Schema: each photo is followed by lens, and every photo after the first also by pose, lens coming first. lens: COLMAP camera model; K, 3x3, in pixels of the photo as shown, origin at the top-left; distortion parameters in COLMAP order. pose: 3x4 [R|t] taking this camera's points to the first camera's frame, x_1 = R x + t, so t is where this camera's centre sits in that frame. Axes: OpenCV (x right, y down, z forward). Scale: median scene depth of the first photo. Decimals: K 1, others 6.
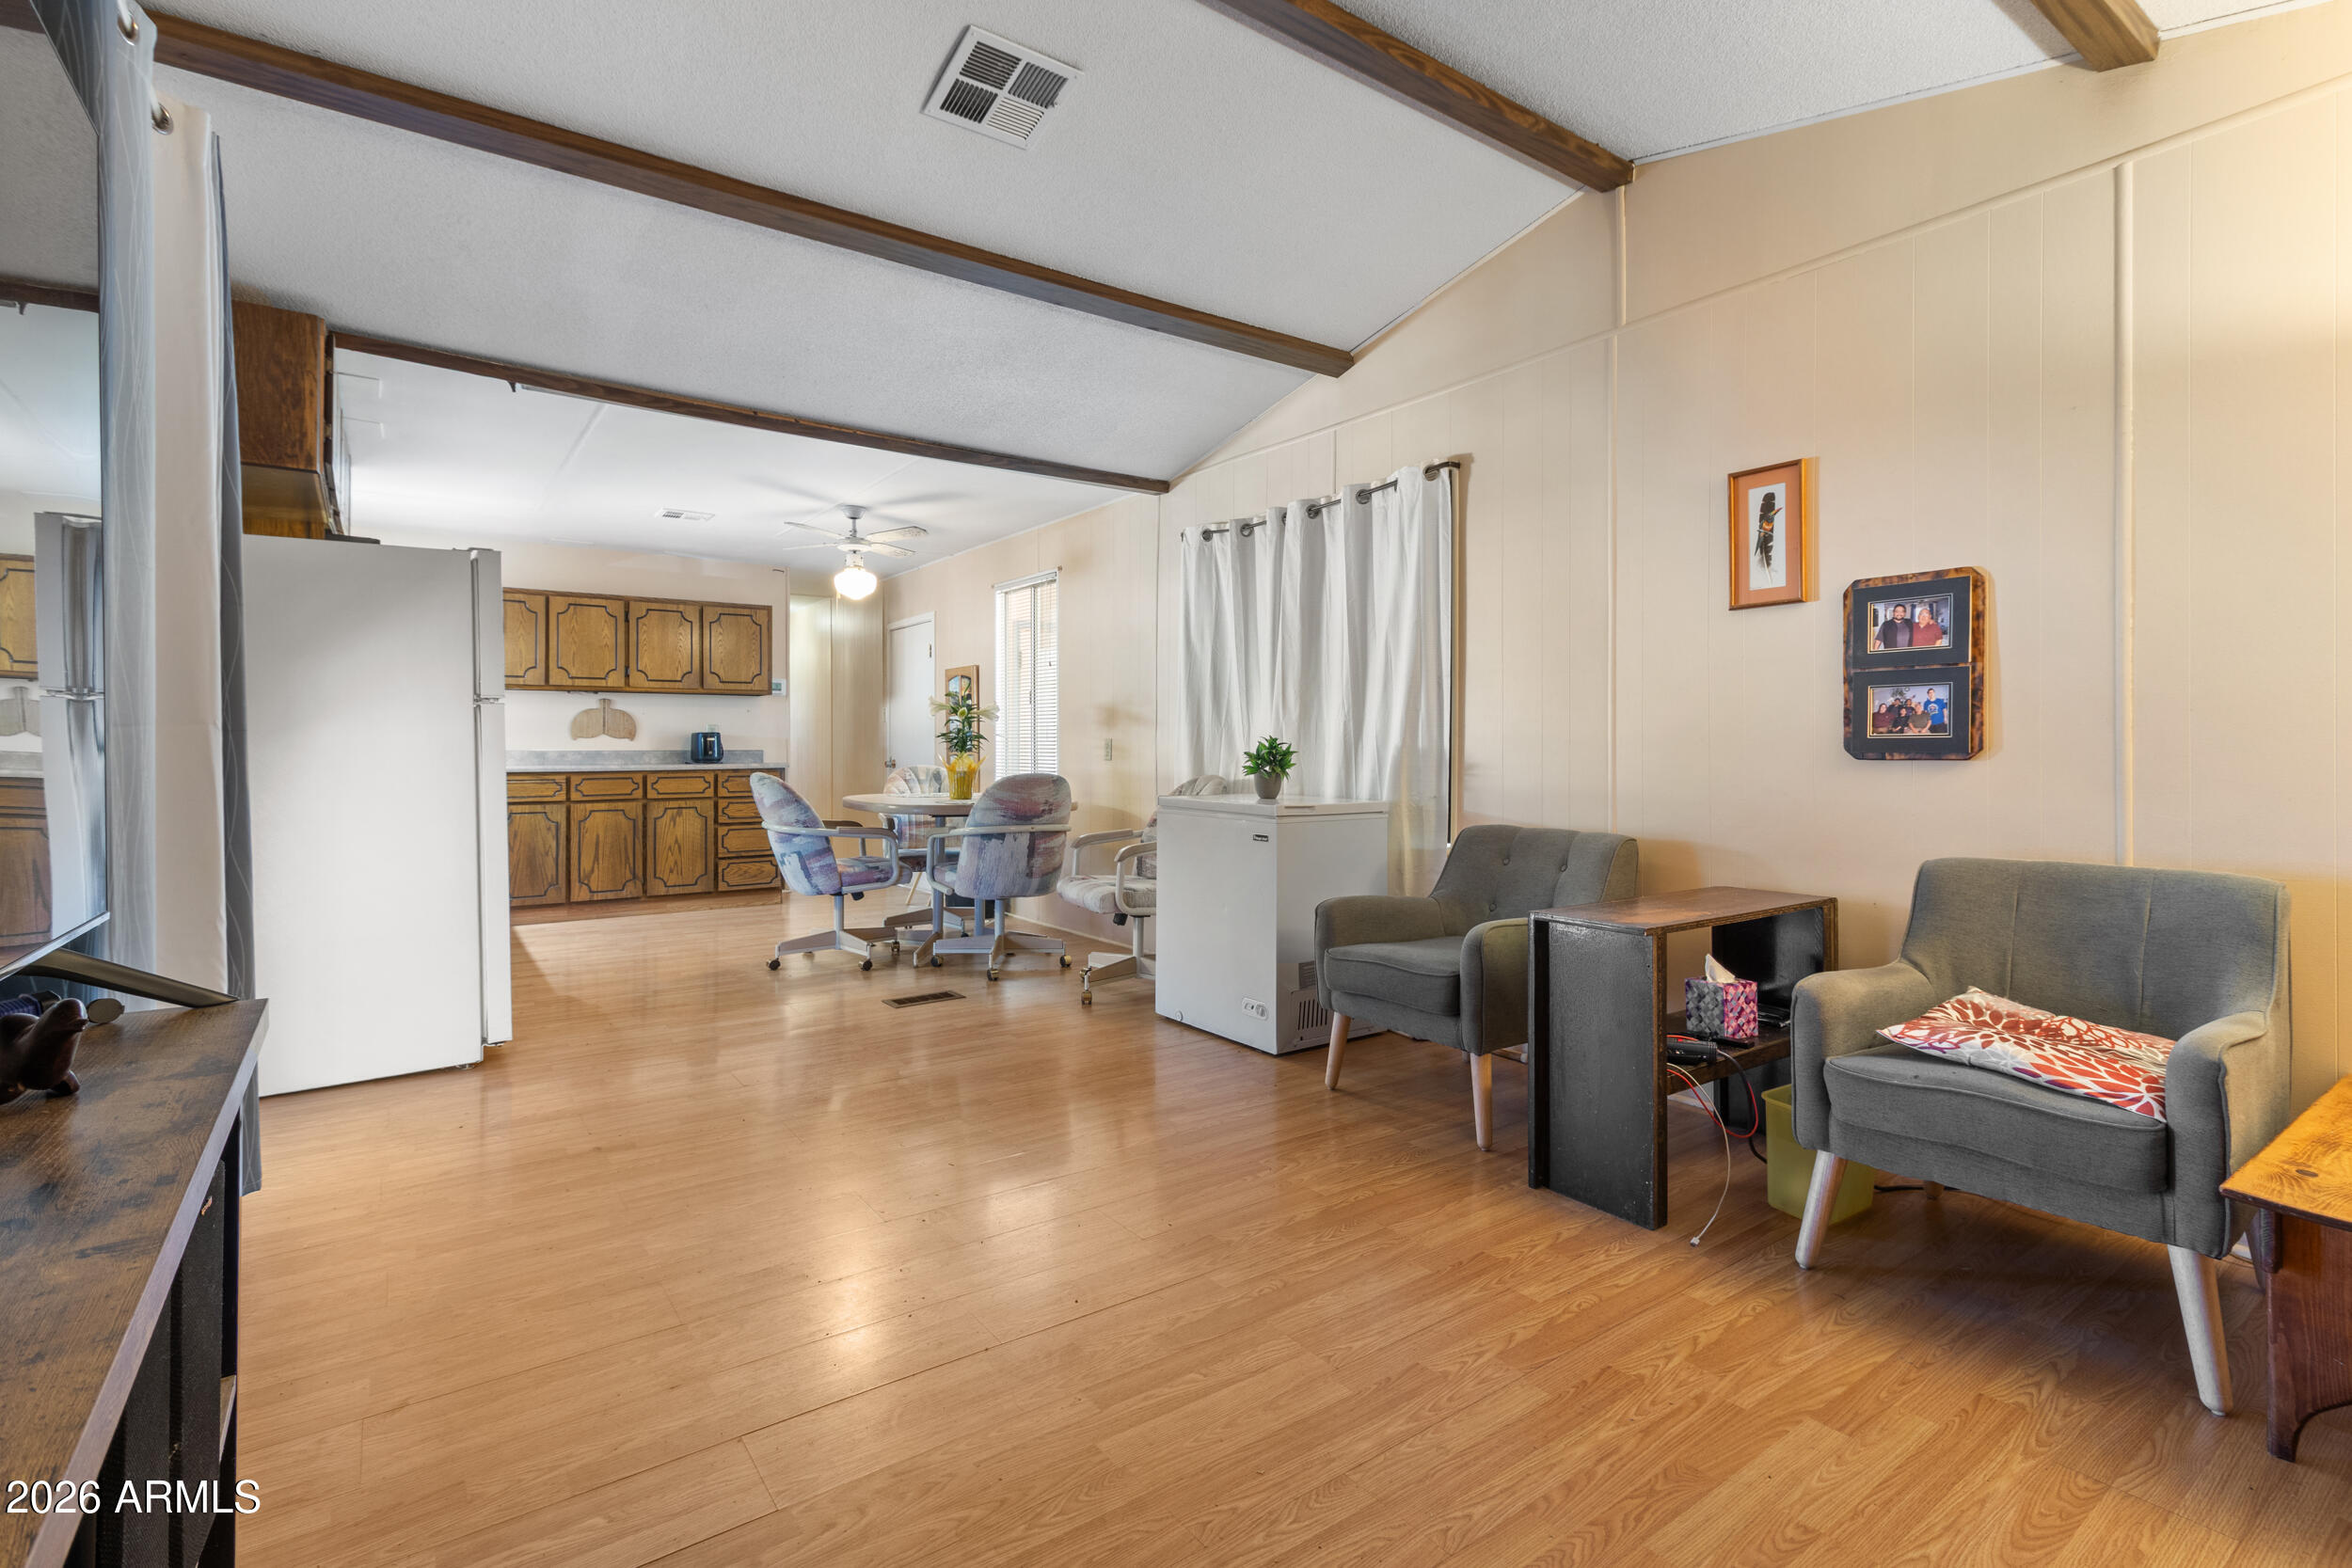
lens RADIAL K [[1094.9, 0, 1183.5], [0, 1094.9, 764.9], [0, 0, 1]] dist [0.010506, 0.000582]
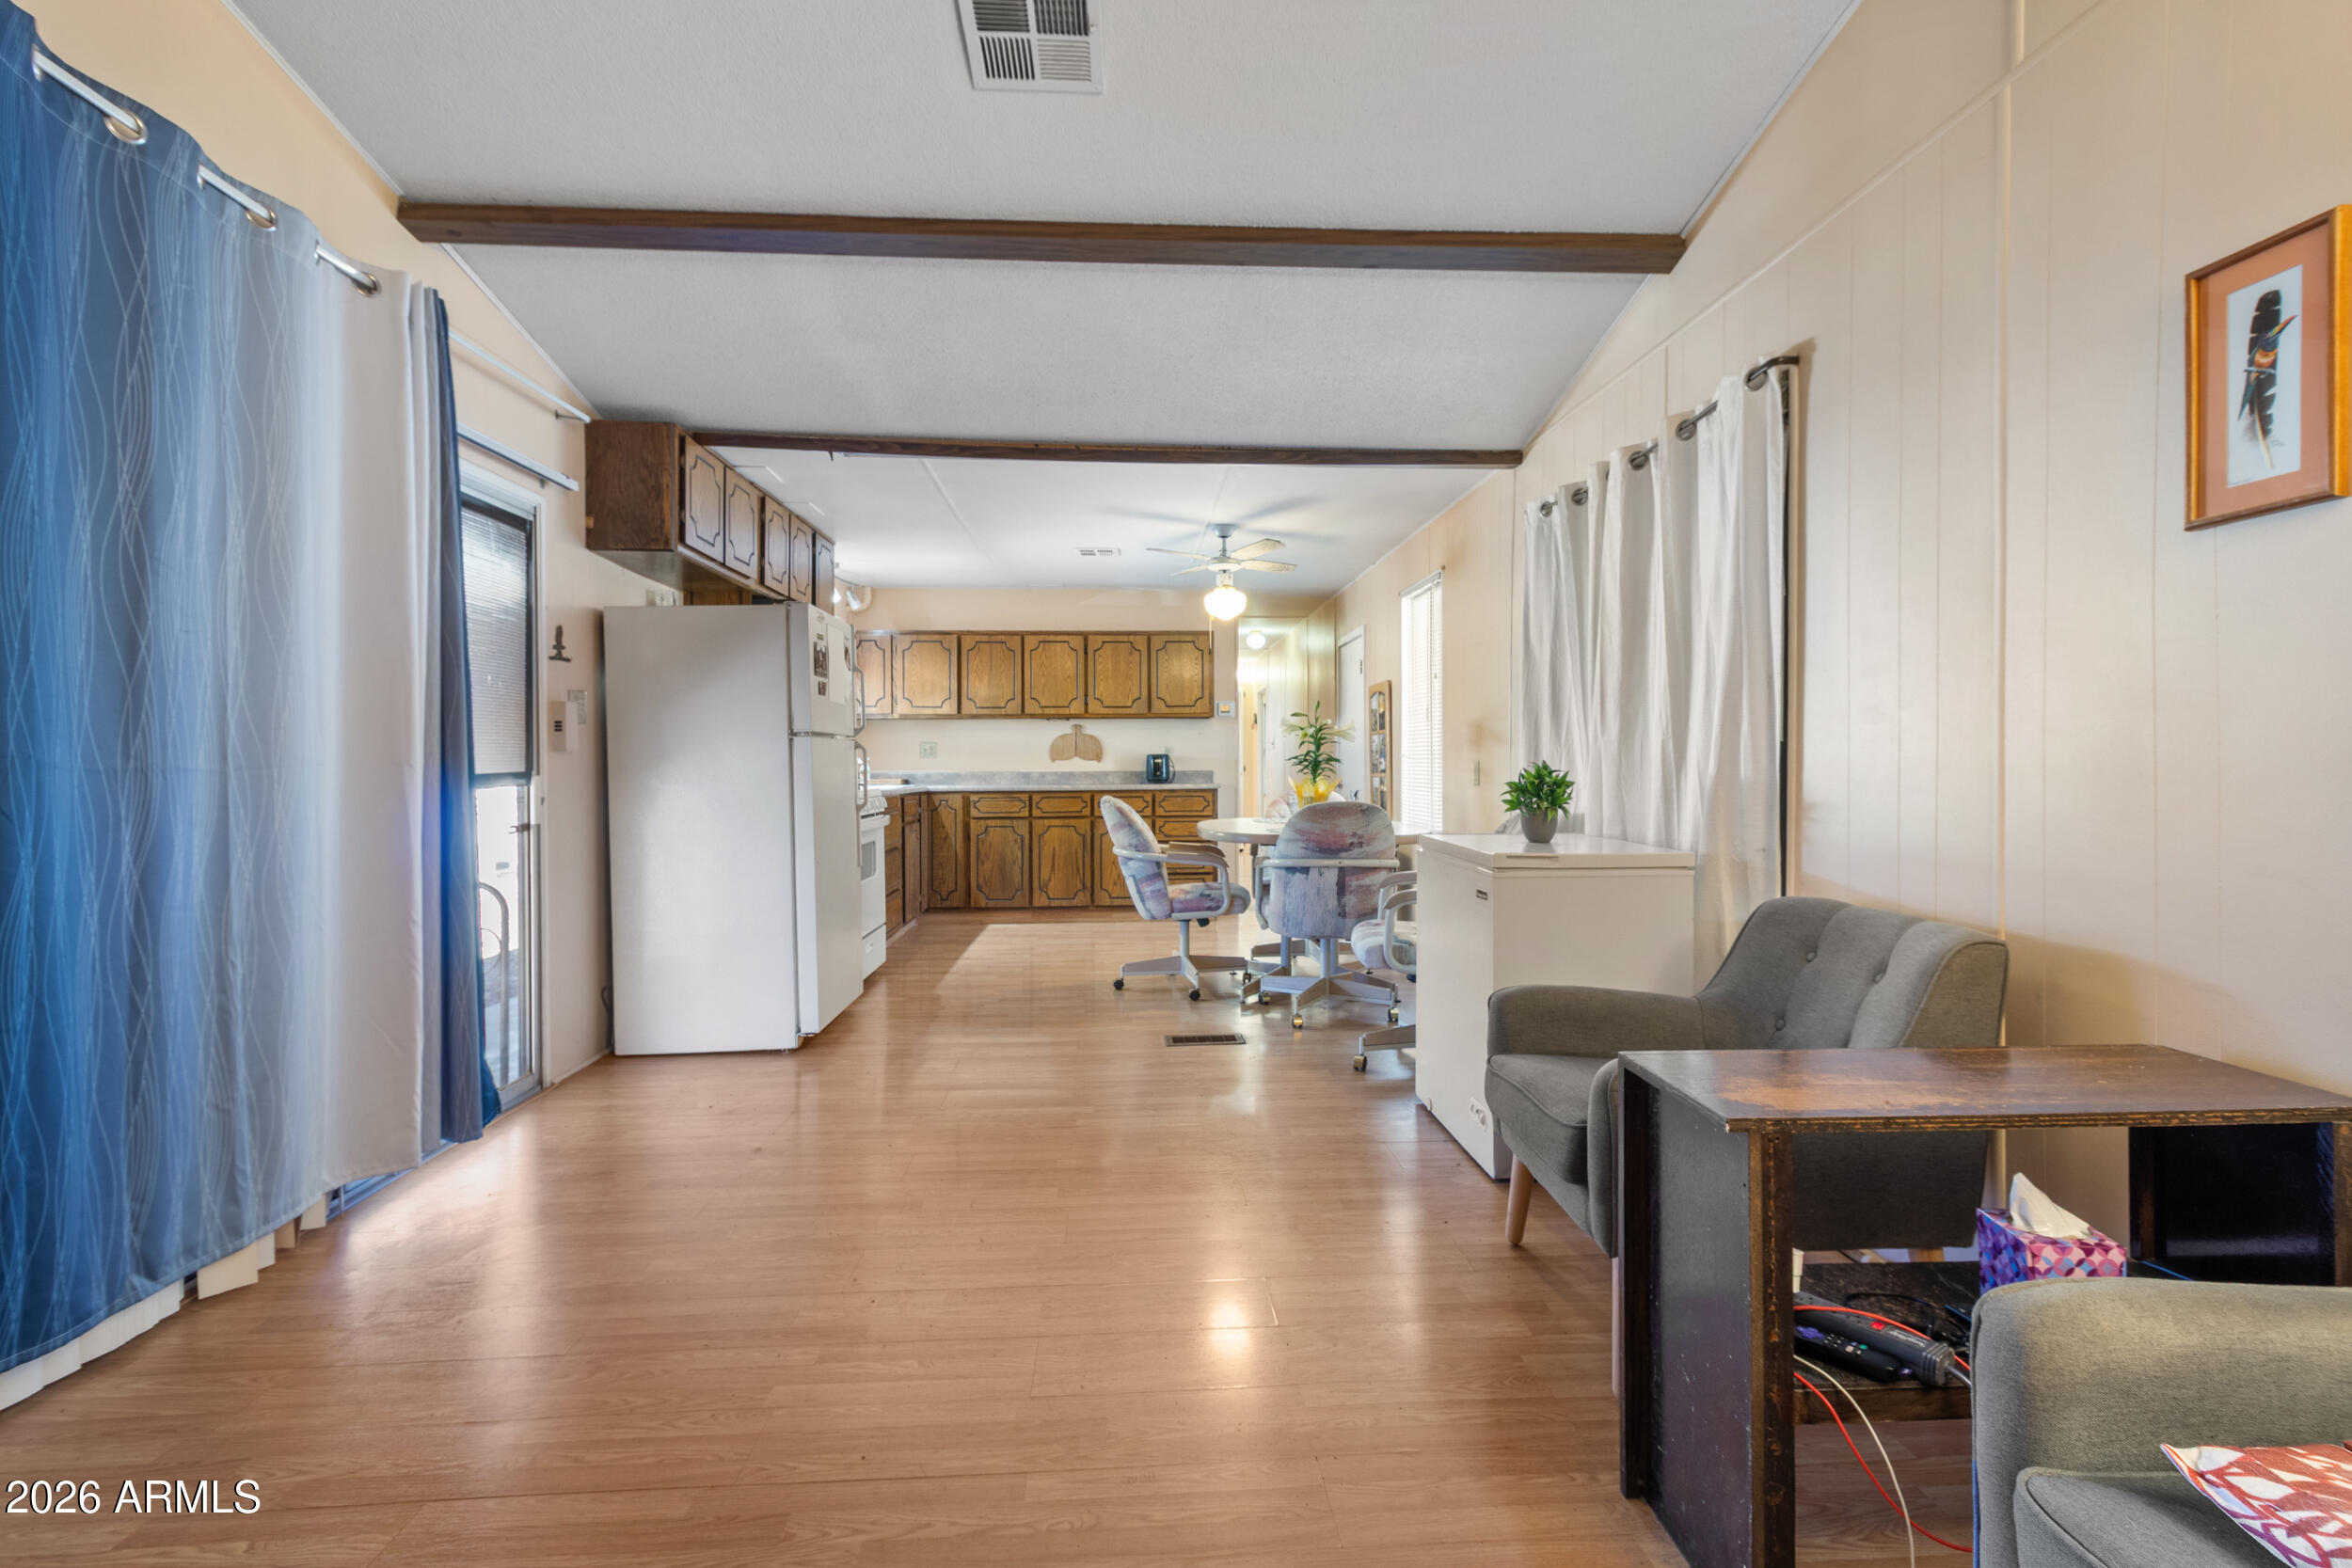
lens RADIAL K [[1094.9, 0, 1181.5], [0, 1094.9, 785.0], [0, 0, 1]] dist [0.010506, 0.000582]
pose [[0.849906, 0.008336, -0.526868, 0.220739], [-0.005722, 0.999962, 0.006591, -0.010911], [0.526903, -0.002587, 0.849921, 0.172092]]
